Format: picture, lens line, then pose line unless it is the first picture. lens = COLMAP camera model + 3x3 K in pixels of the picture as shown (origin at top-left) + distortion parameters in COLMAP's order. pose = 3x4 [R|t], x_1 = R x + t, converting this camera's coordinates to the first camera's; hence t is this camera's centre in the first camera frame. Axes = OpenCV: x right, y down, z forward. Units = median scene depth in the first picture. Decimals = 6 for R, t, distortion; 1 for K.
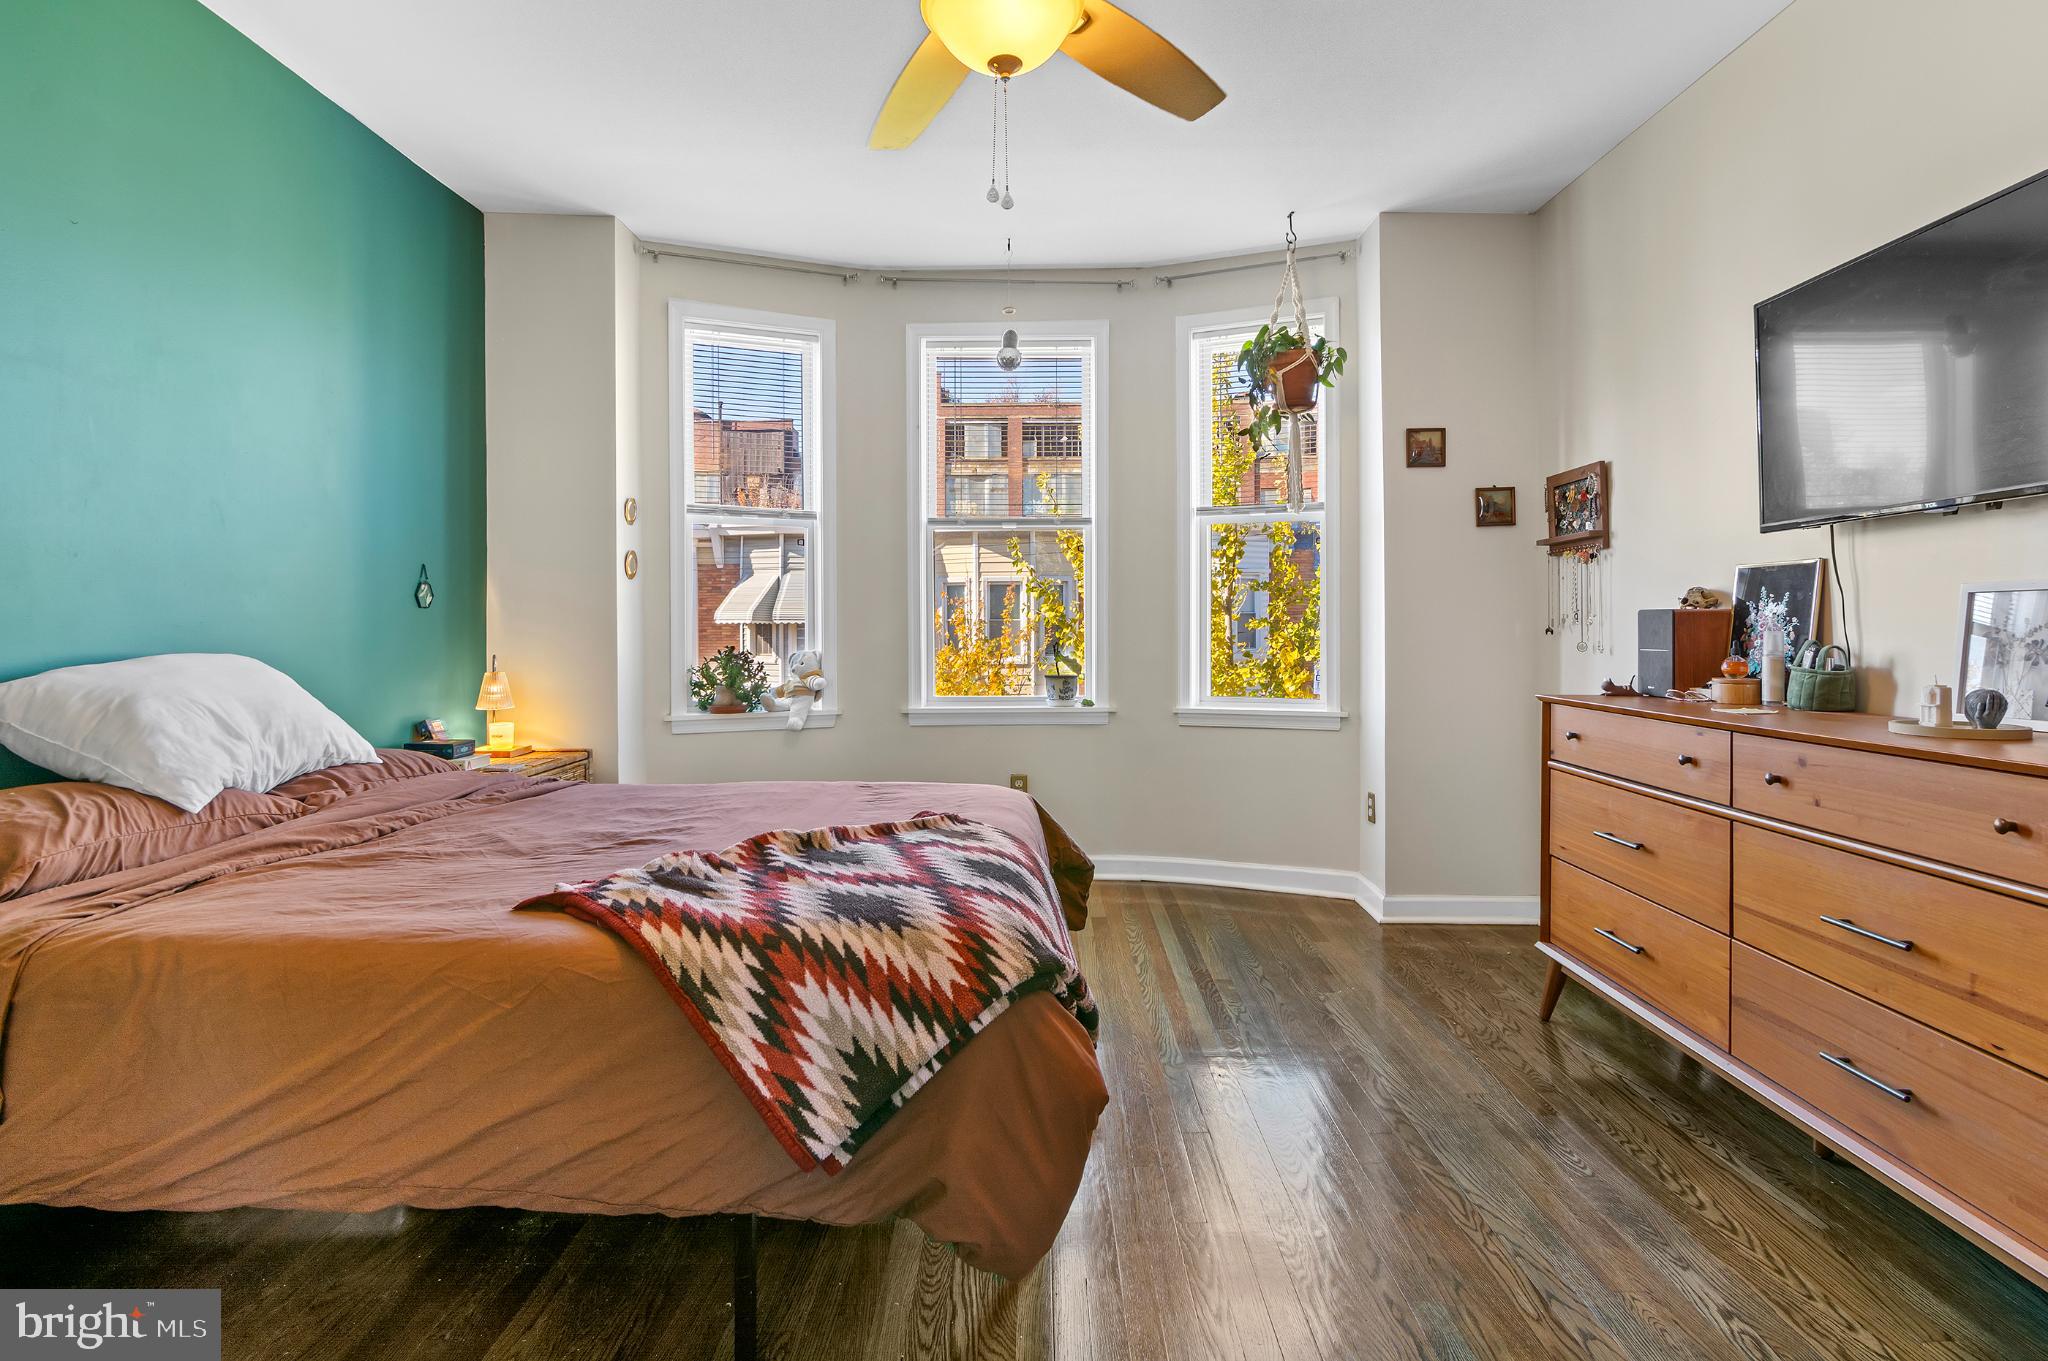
lens RADIAL K [[990.6, 0, 1024.4], [0, 990.6, 635.0], [0, 0, 1]] dist [-0.004191, -0.002132]
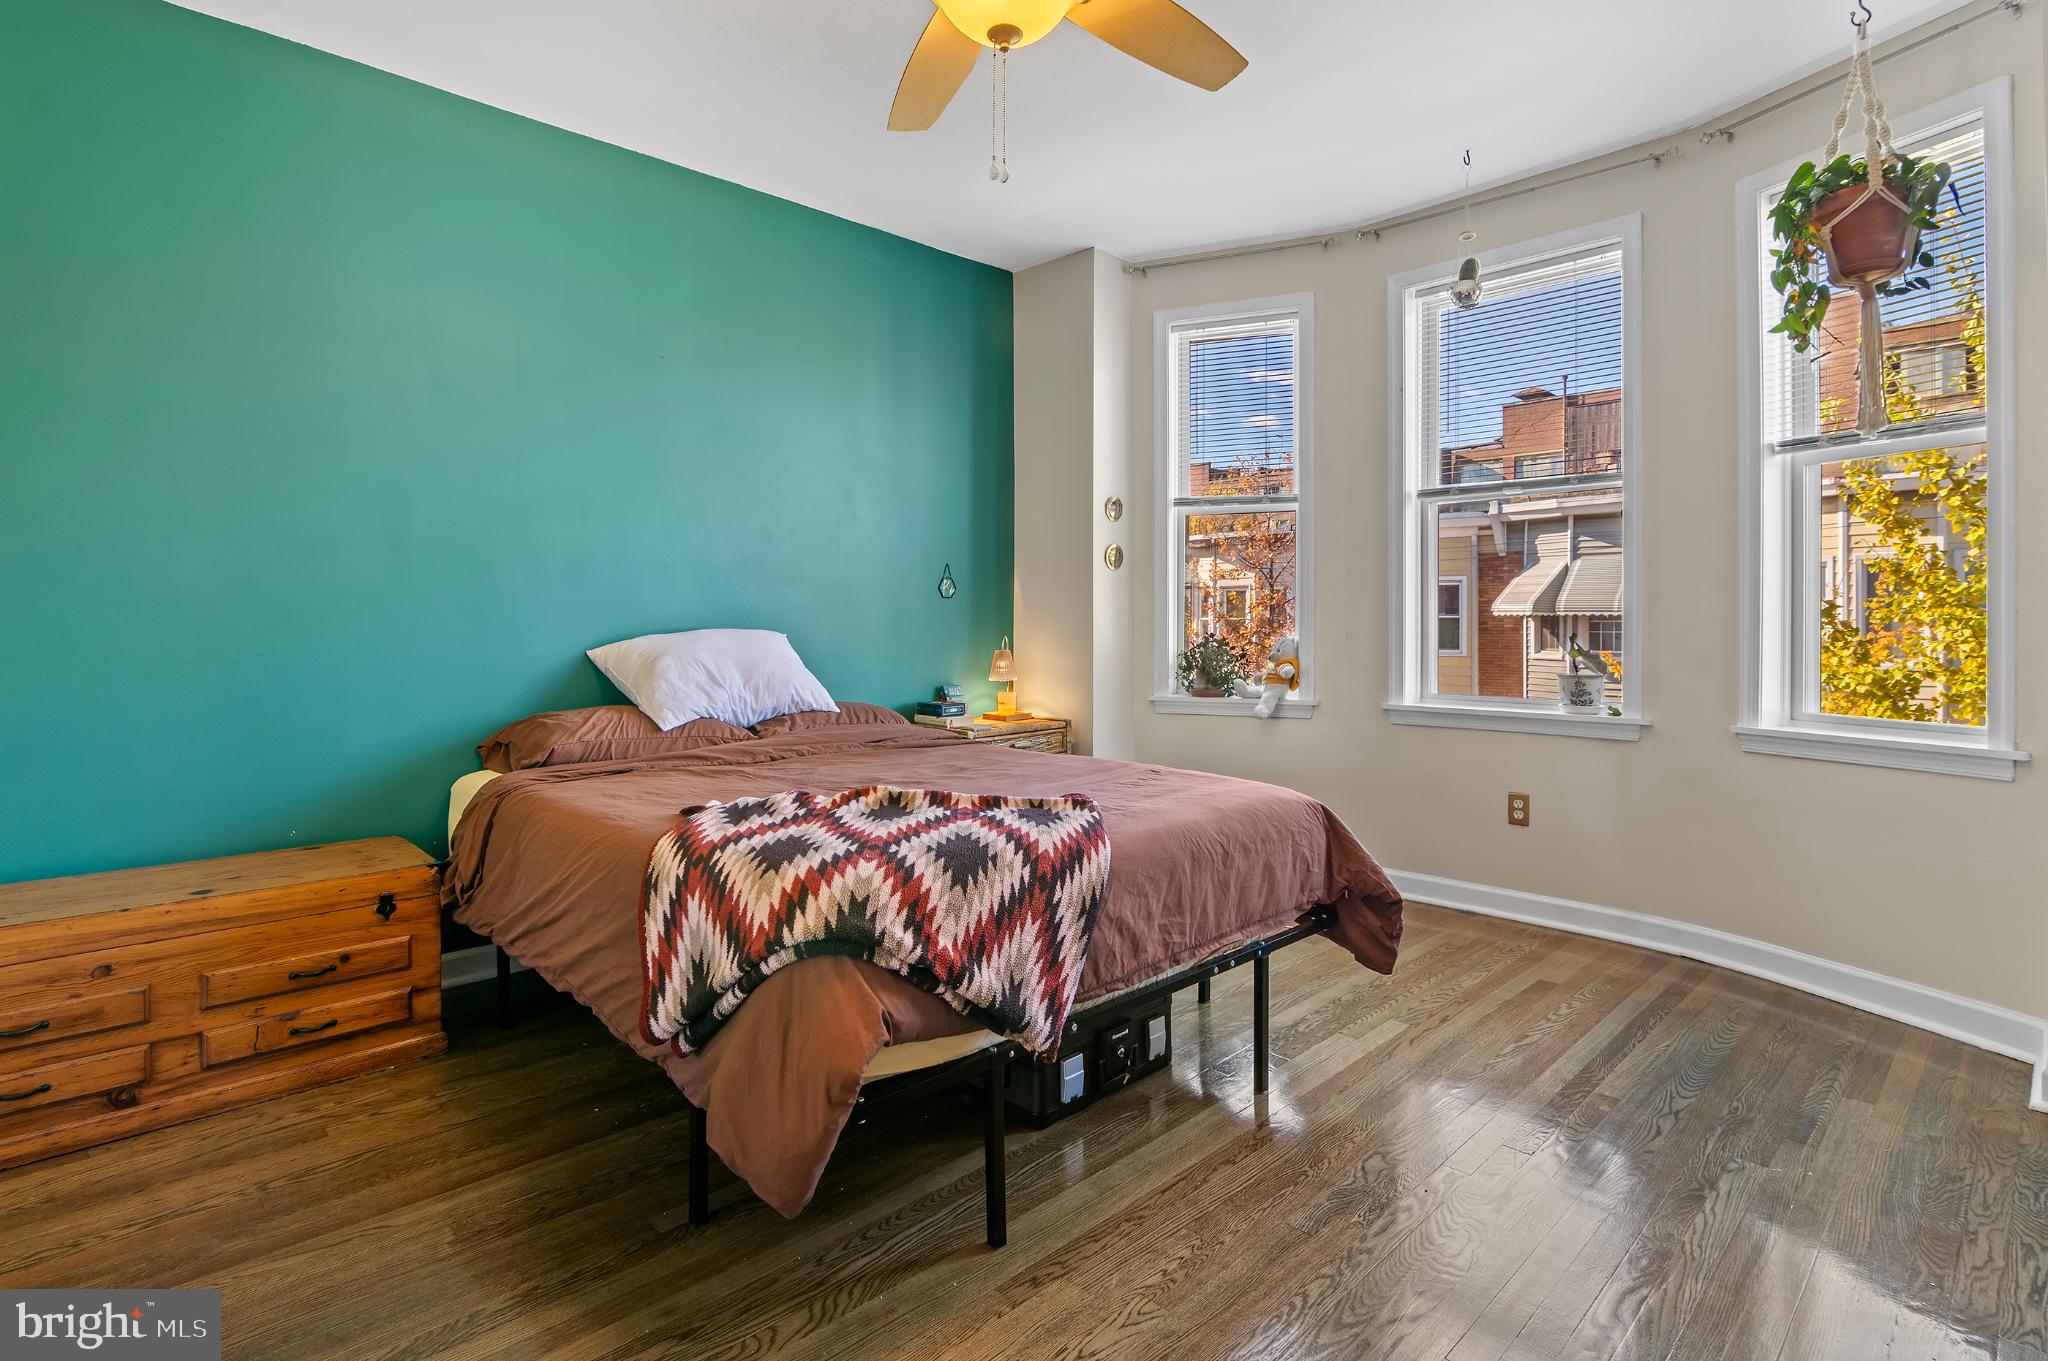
lens RADIAL K [[991.0, 0, 1026.6], [0, 991.0, 623.9], [0, 0, 1]] dist [-0.012029, -0.000750]
pose [[0.711241, 0.005926, -0.702923, 0.410823], [-0.008448, 0.999964, -0.000118, 0.006062], [0.702897, 0.006022, 0.711266, 0.189775]]
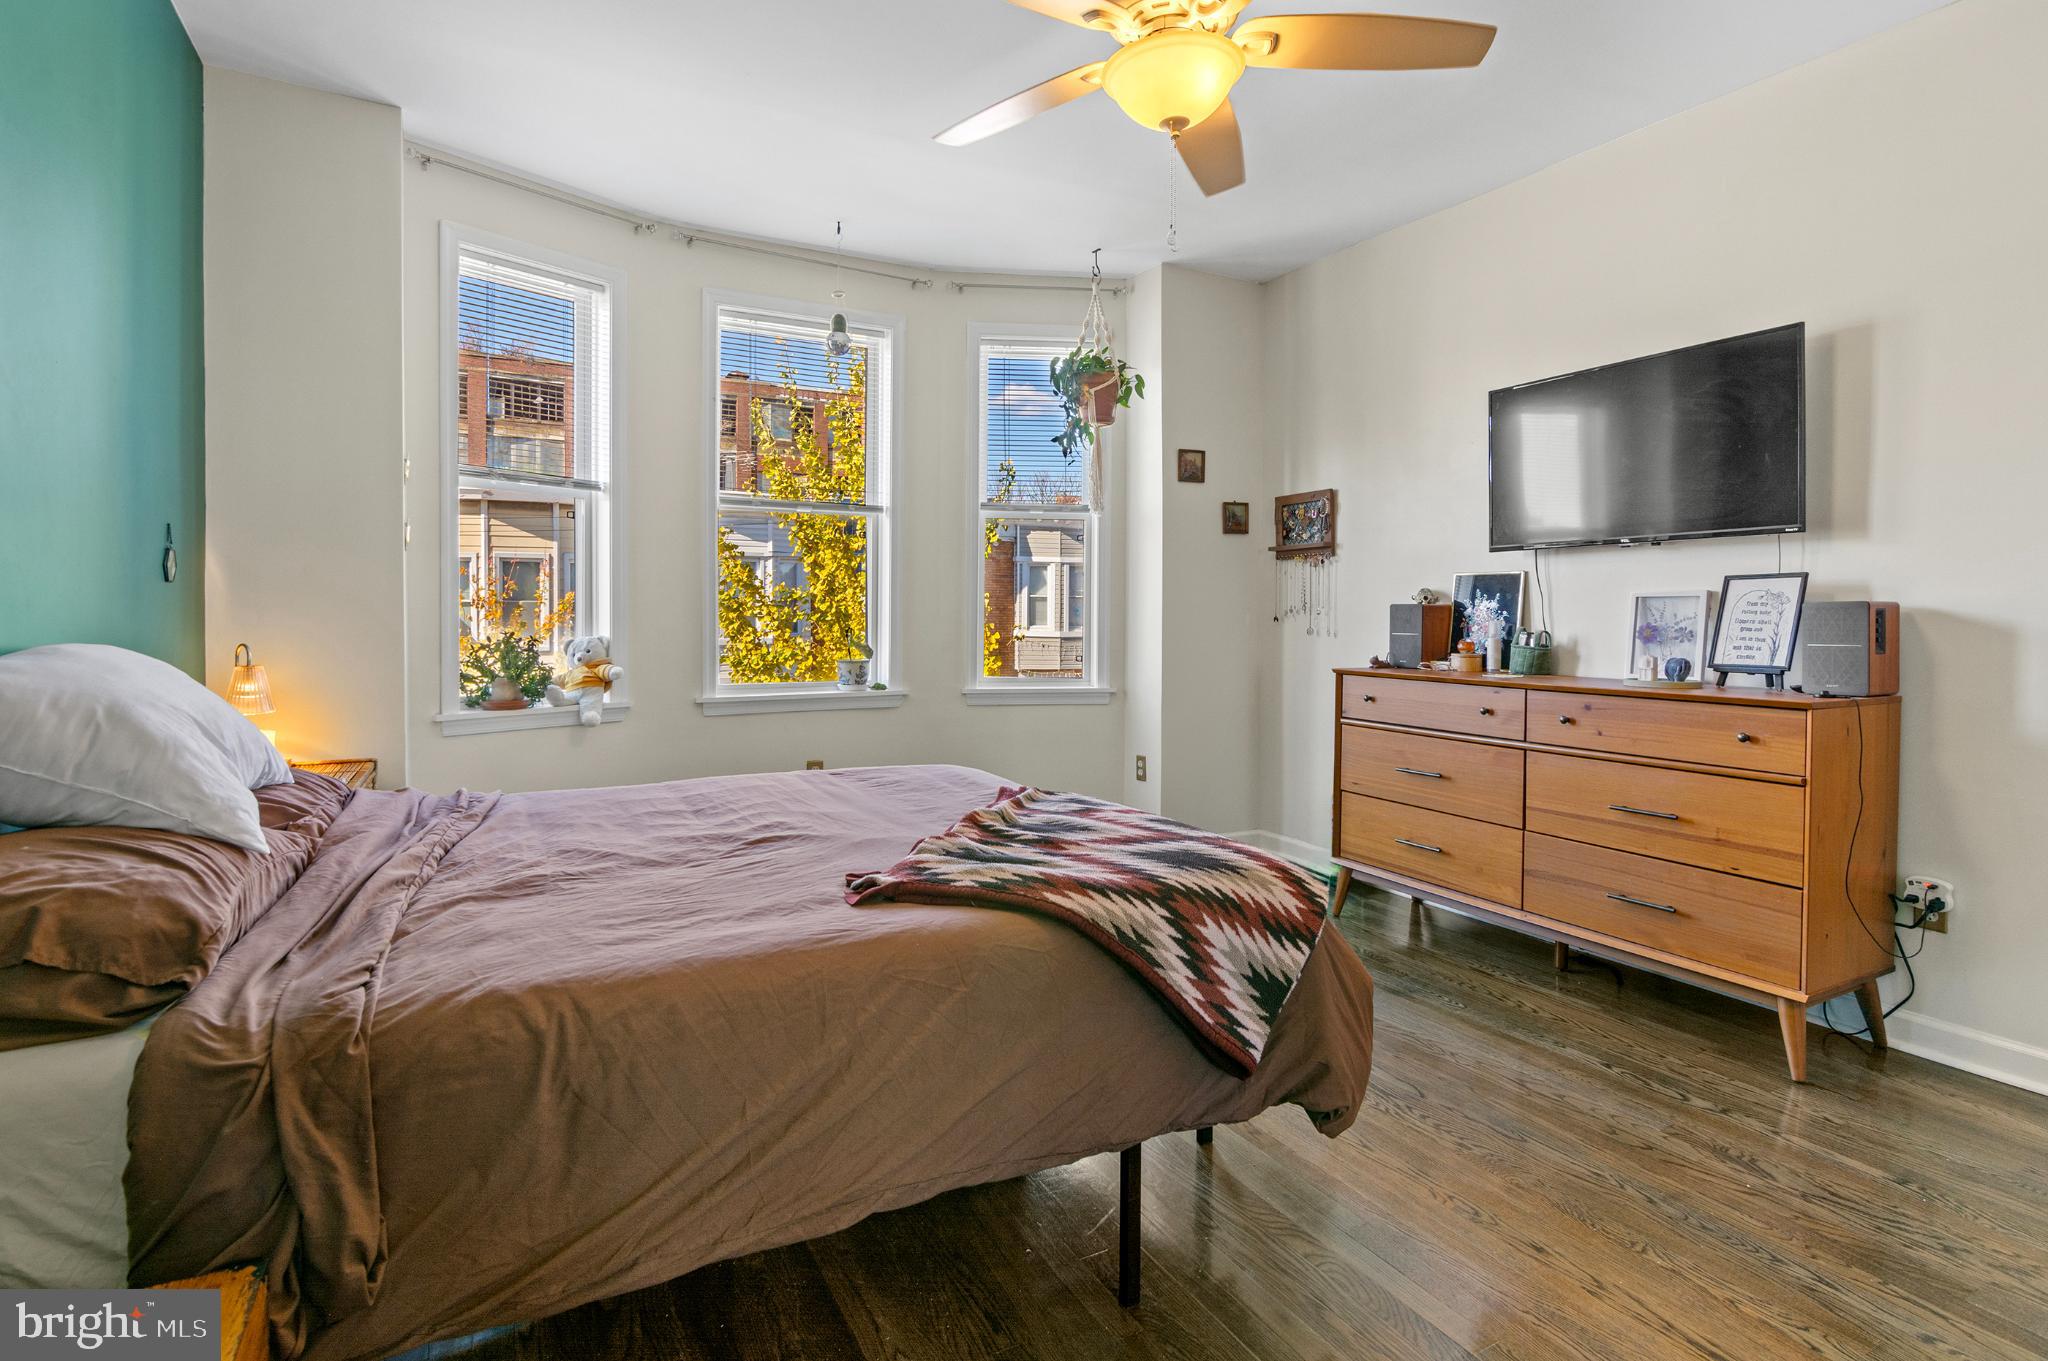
lens RADIAL K [[990.6, 0, 1024.4], [0, 990.6, 635.0], [0, 0, 1]] dist [-0.004191, -0.002132]
pose [[0.884080, -0.002873, 0.467327, -0.425726], [-0.004446, 0.999884, 0.014560, -0.000720], [-0.467315, -0.014950, 0.883965, 0.036885]]
